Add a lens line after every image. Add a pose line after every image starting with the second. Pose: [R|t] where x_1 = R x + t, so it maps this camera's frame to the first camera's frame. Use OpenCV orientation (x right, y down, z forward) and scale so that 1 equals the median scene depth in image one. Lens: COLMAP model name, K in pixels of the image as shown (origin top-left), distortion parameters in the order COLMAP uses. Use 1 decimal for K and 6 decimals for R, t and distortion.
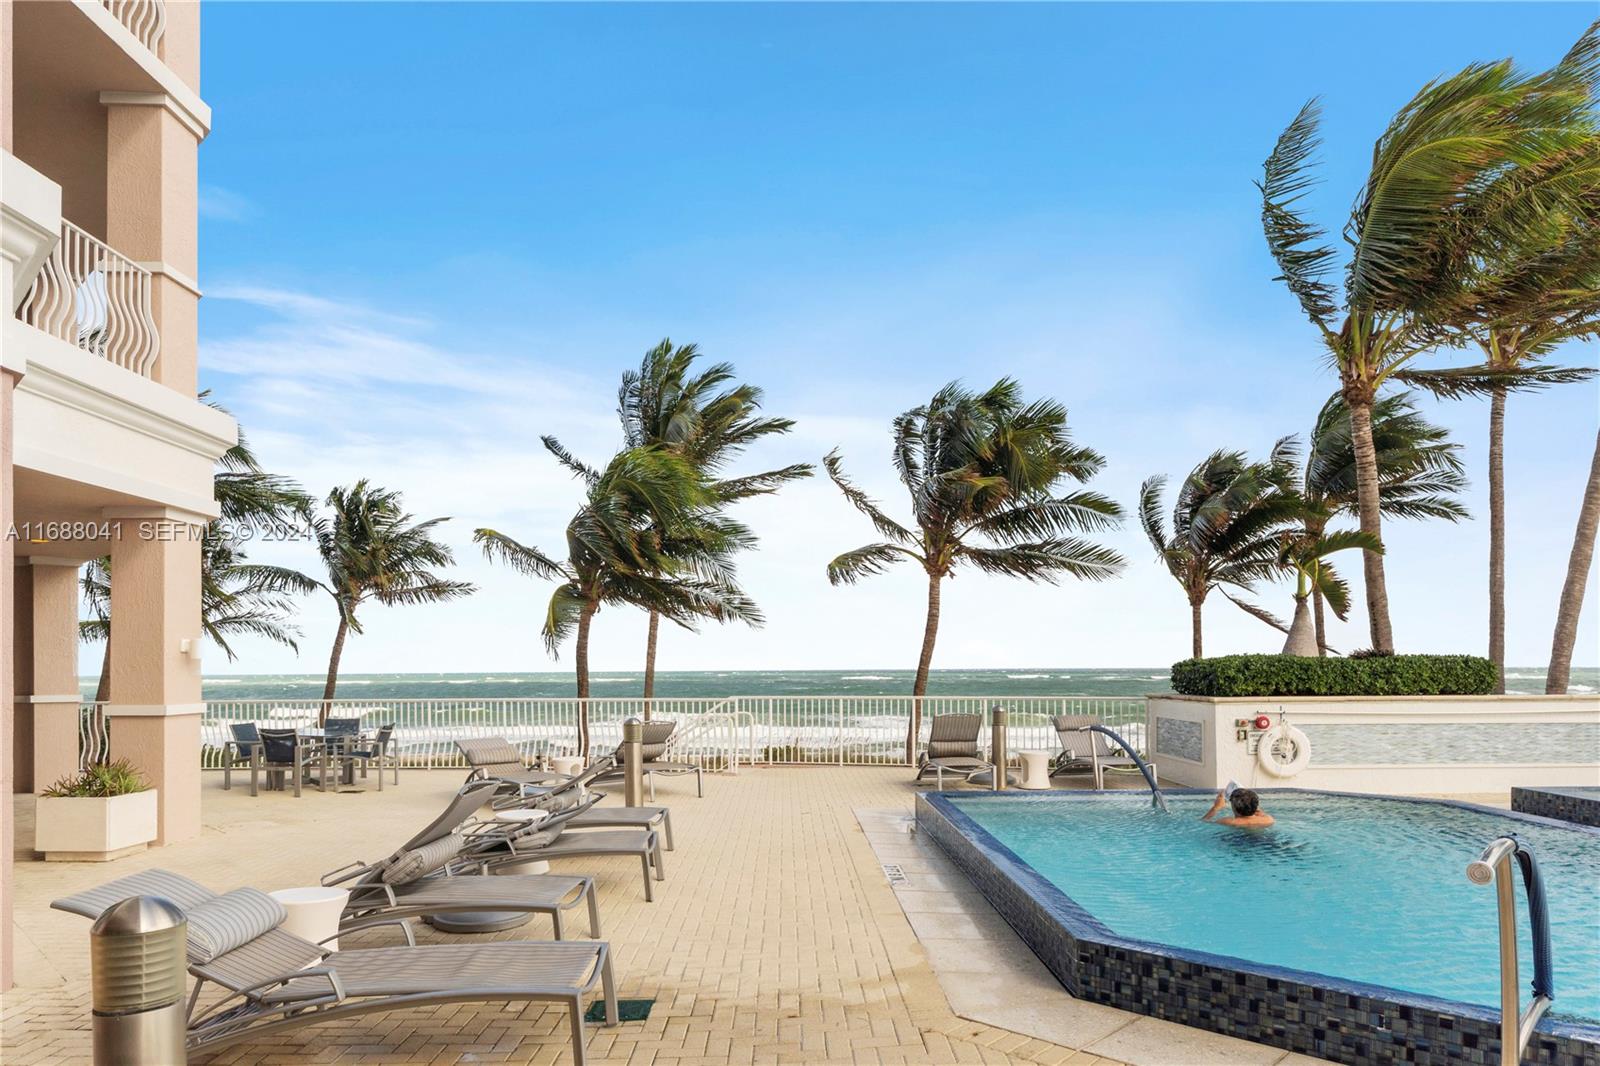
lens RADIAL K [[998.8, 0, 837.4], [0, 998.8, 668.8], [0, 0, 1]] dist [0.045906, -0.000126]
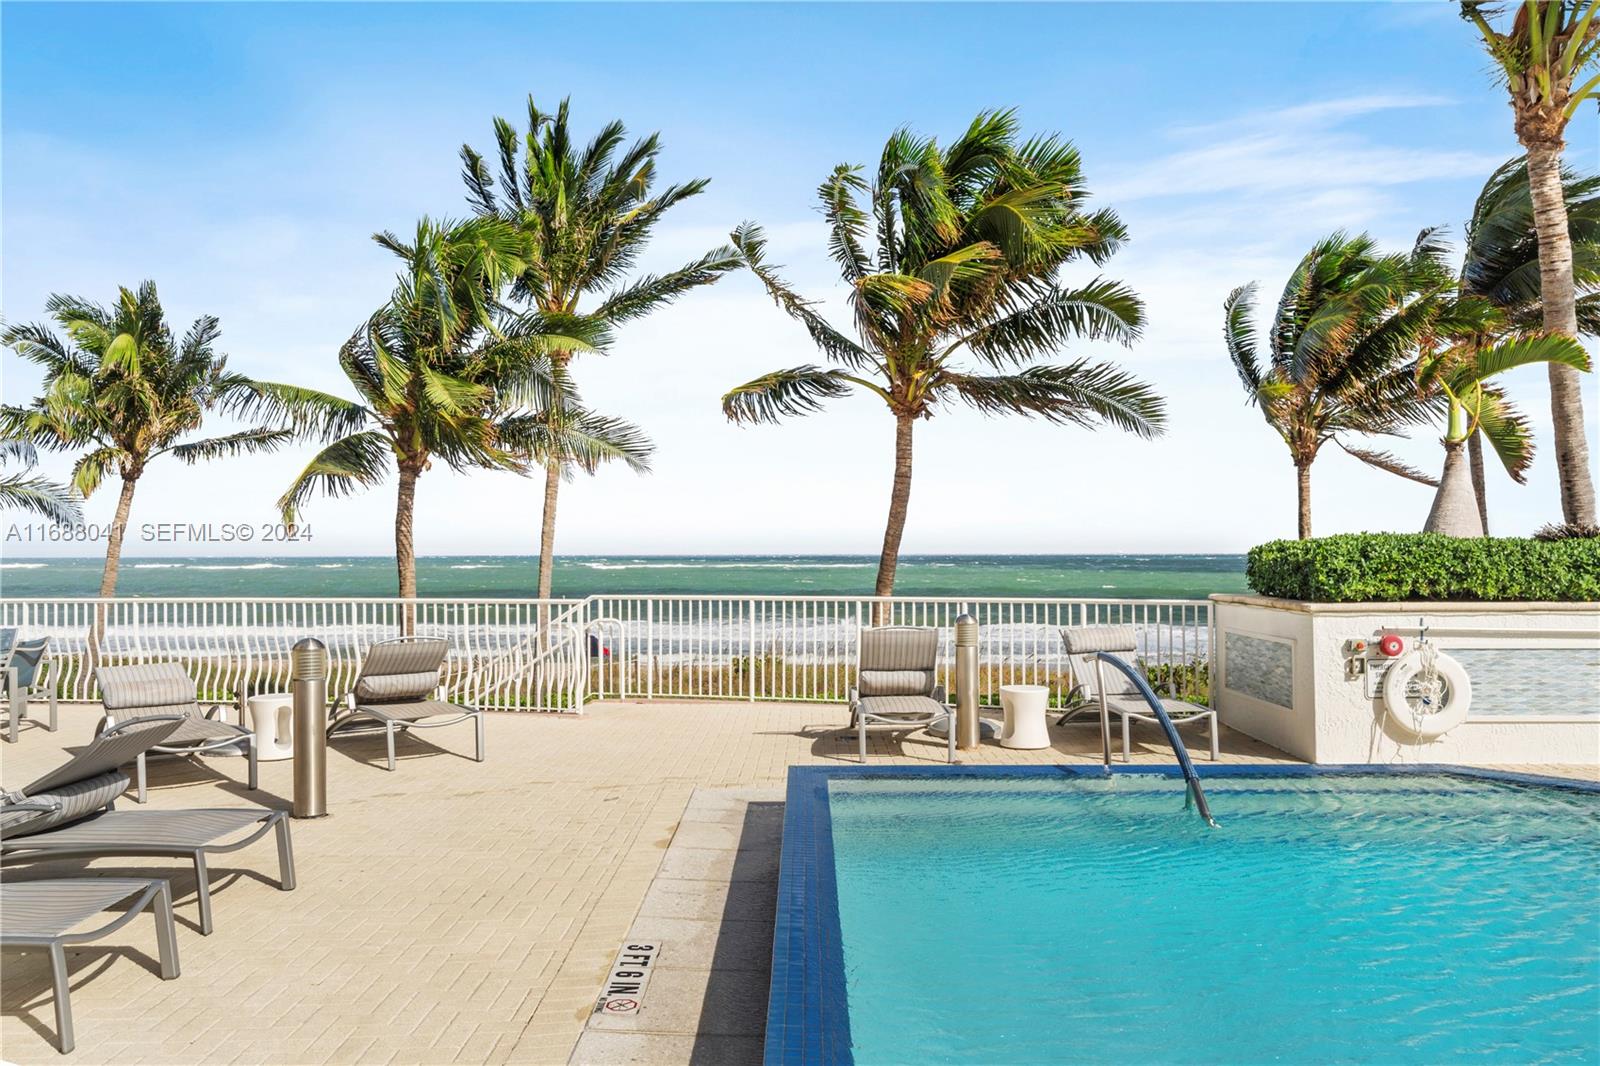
lens RADIAL K [[1251.3, 0, 800.0], [0, 1251.3, 533.0], [0, 0, 1]] dist [0.001934, 0.001610]
pose [[0.998590, -0.000371, -0.053093, 0.089519], [-0.000328, 0.999913, -0.013166, -0.003839], [0.053093, 0.013165, 0.998503, 0.190439]]
